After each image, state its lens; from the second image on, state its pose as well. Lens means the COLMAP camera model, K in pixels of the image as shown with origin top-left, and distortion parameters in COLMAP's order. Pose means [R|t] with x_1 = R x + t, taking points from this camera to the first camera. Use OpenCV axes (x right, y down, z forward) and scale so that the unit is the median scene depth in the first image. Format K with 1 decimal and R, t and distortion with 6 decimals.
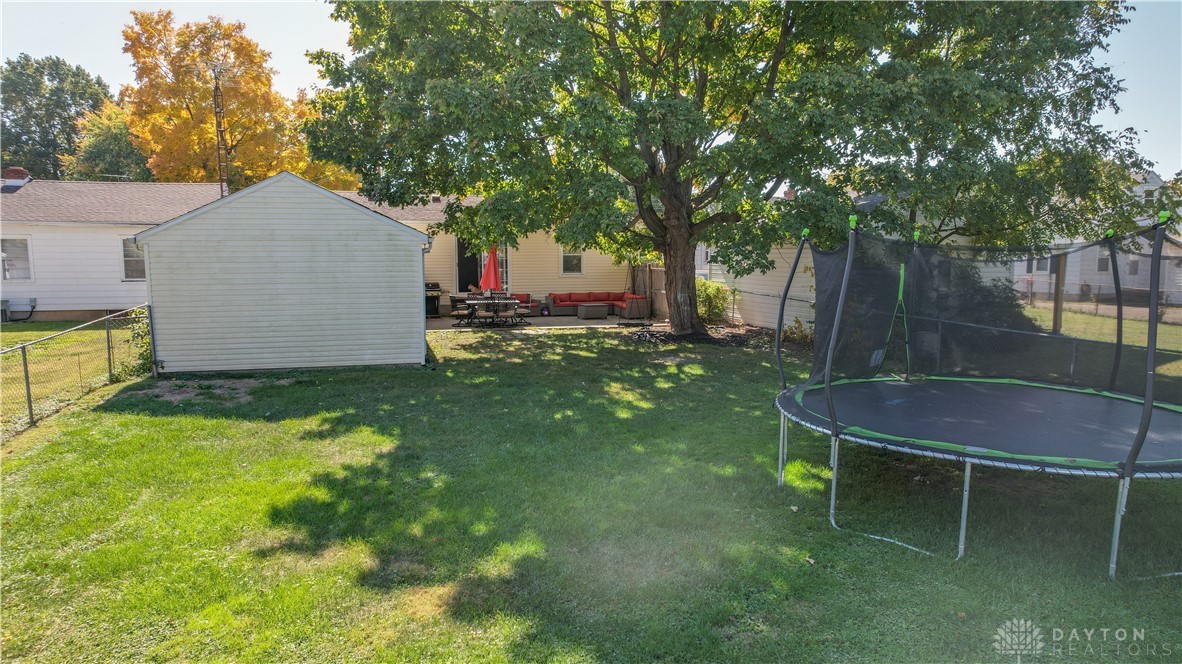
lens RADIAL K [[758.5, 0, 597.9], [0, 758.5, 338.0], [0, 0, 1]] dist [-0.077046, 0.086606]
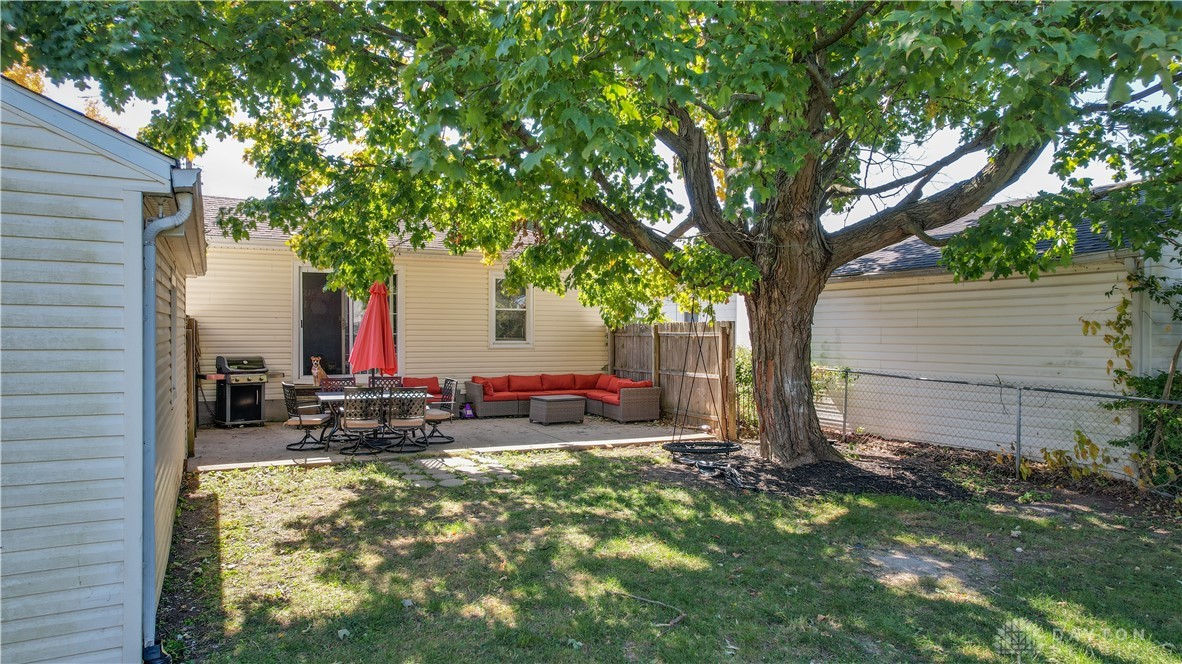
lens RADIAL K [[758.5, 0, 597.9], [0, 758.5, 338.0], [0, 0, 1]] dist [-0.077046, 0.086606]
pose [[0.983064, 0.007256, 0.183120, -0.088452], [0.011481, 0.994815, -0.101051, -0.034669], [-0.182904, 0.101442, 0.977883, 0.502700]]
